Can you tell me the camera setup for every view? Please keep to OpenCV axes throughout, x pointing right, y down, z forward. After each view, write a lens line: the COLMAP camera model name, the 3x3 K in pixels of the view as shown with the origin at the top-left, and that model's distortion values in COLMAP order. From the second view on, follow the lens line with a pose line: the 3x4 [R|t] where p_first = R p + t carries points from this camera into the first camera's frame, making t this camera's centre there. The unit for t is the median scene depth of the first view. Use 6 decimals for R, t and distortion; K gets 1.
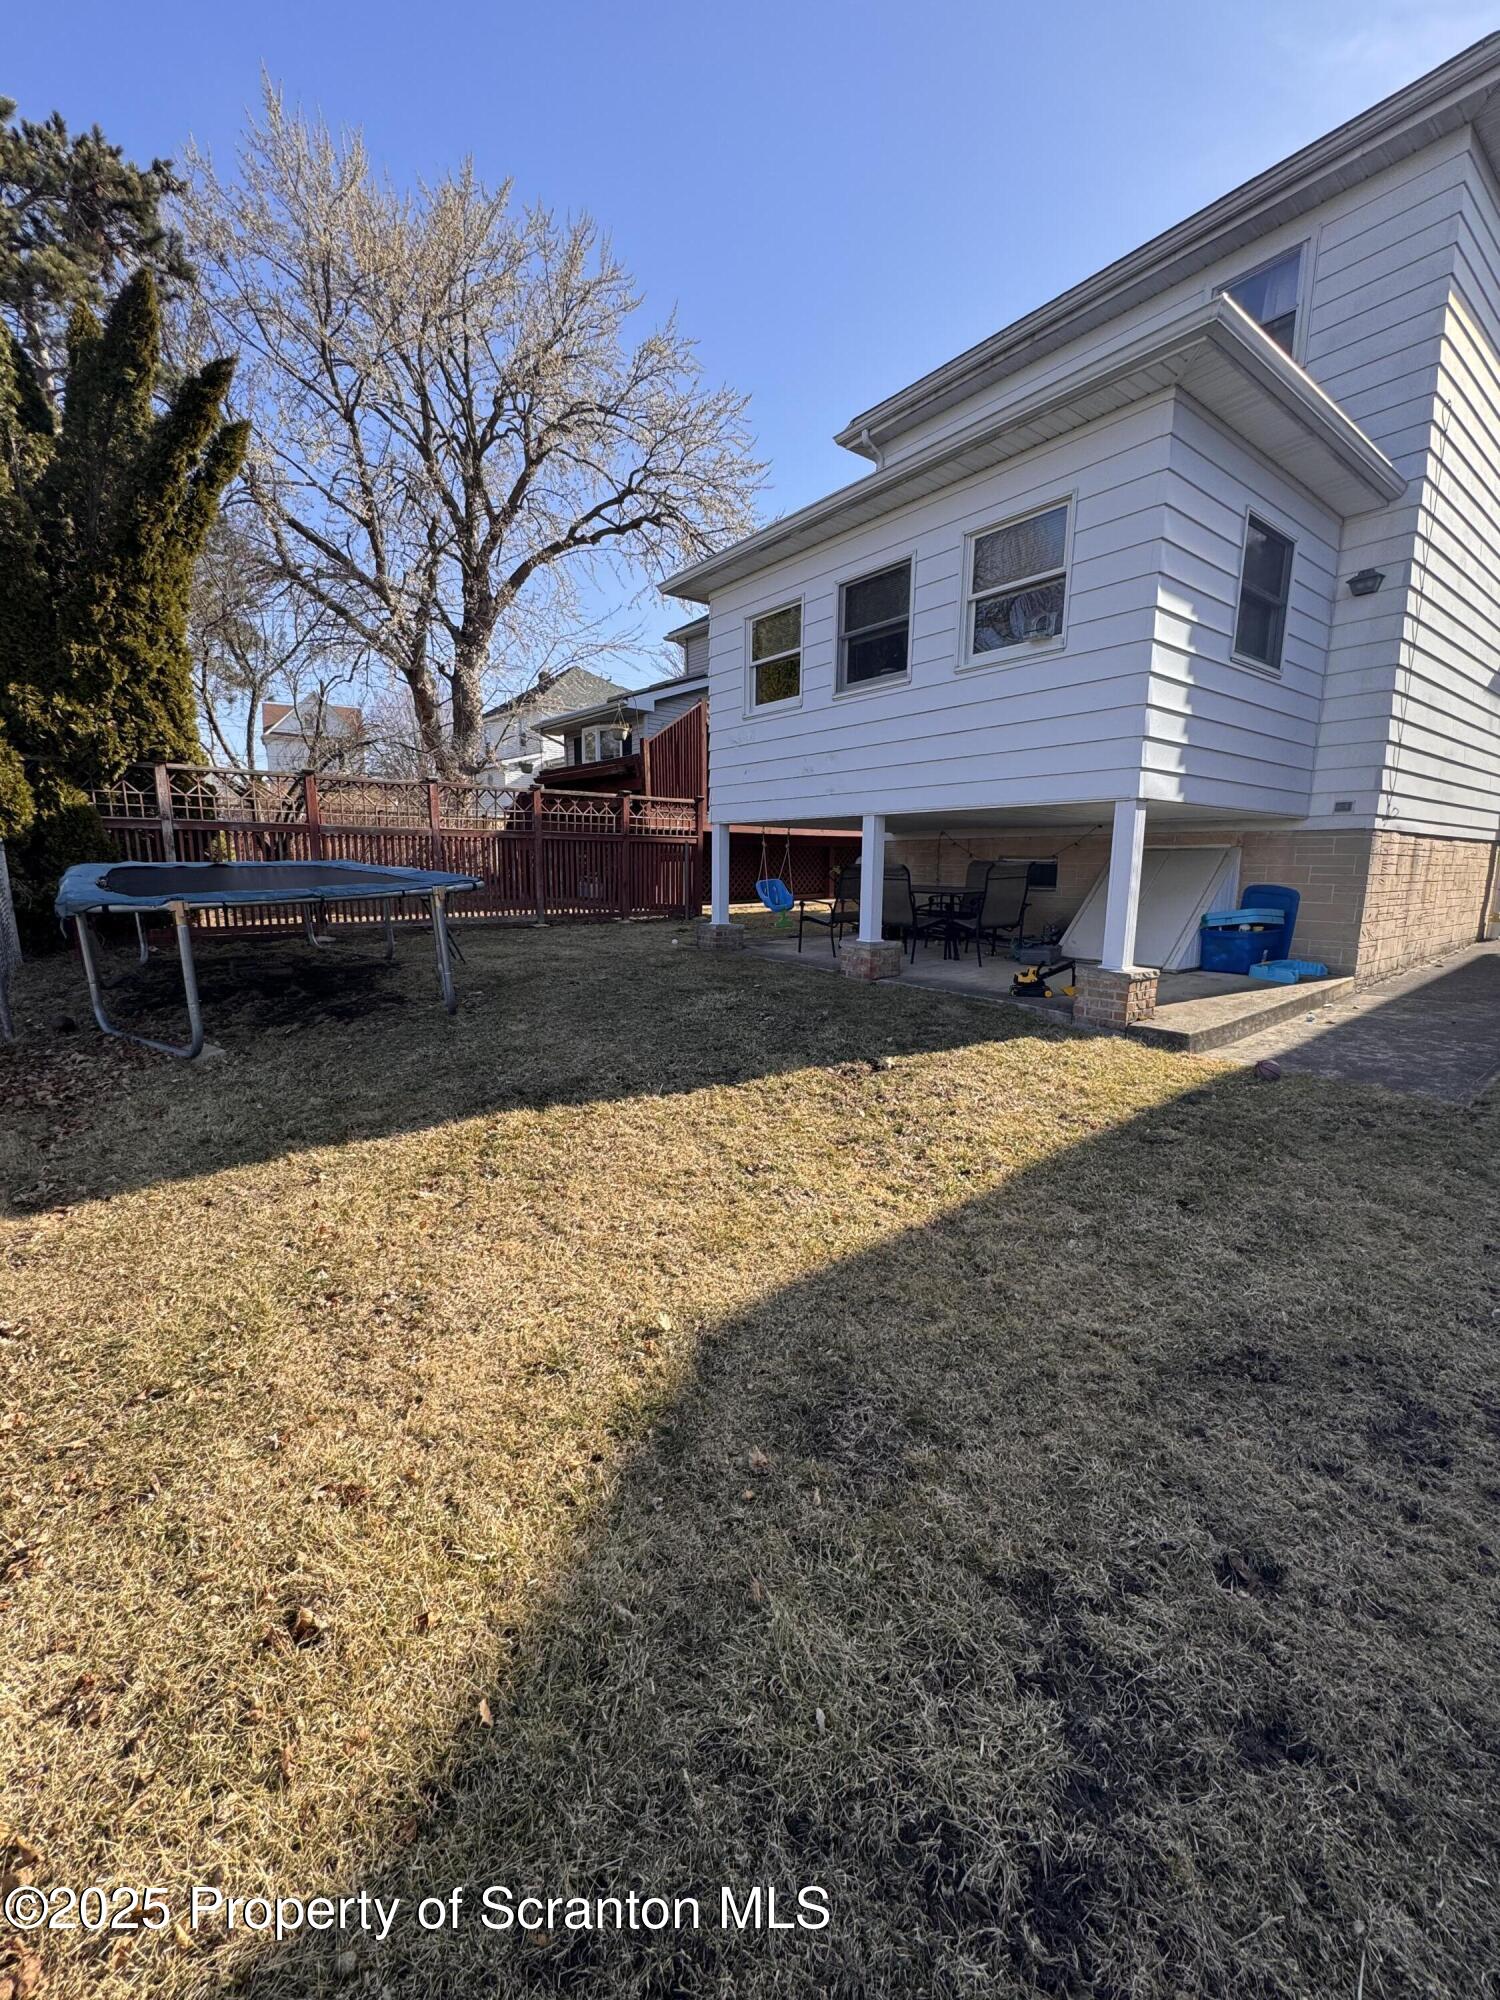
lens RADIAL K [[794.5, 0, 751.8], [0, 794.5, 995.8], [0, 0, 1]] dist [-0.002079, -0.000037]
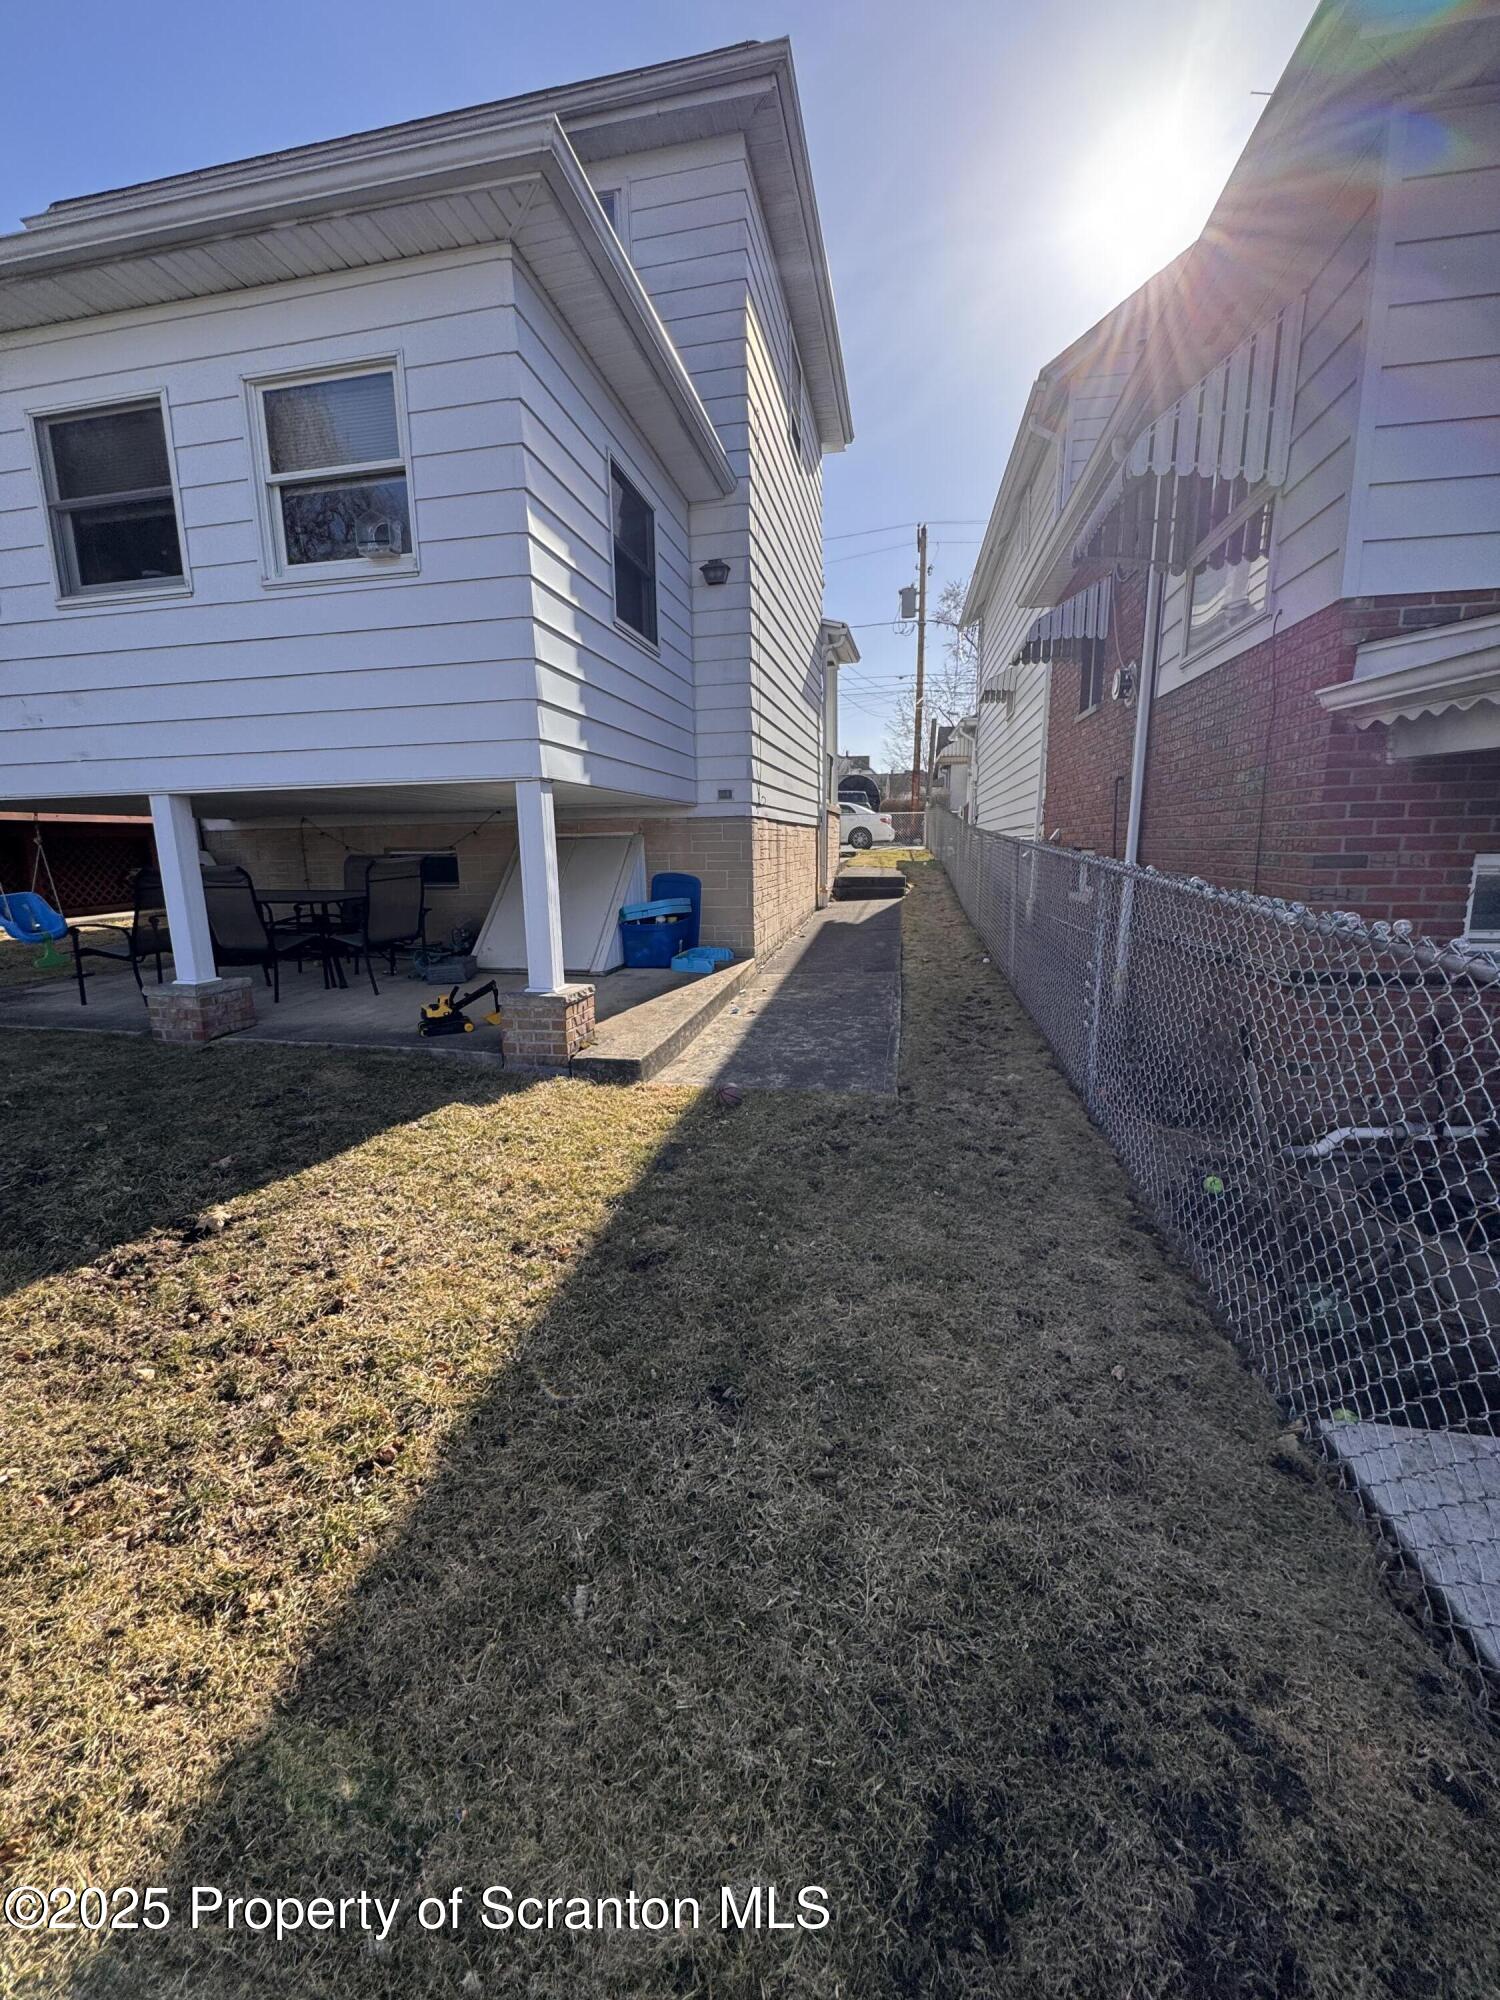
lens RADIAL K [[794.5, 0, 751.8], [0, 794.5, 995.8], [0, 0, 1]] dist [-0.002079, -0.000037]
pose [[0.757843, -0.142297, 0.636730, 0.105217], [0.130049, 0.989288, 0.066301, -0.056792], [-0.639344, 0.032560, 0.768231, 0.253970]]
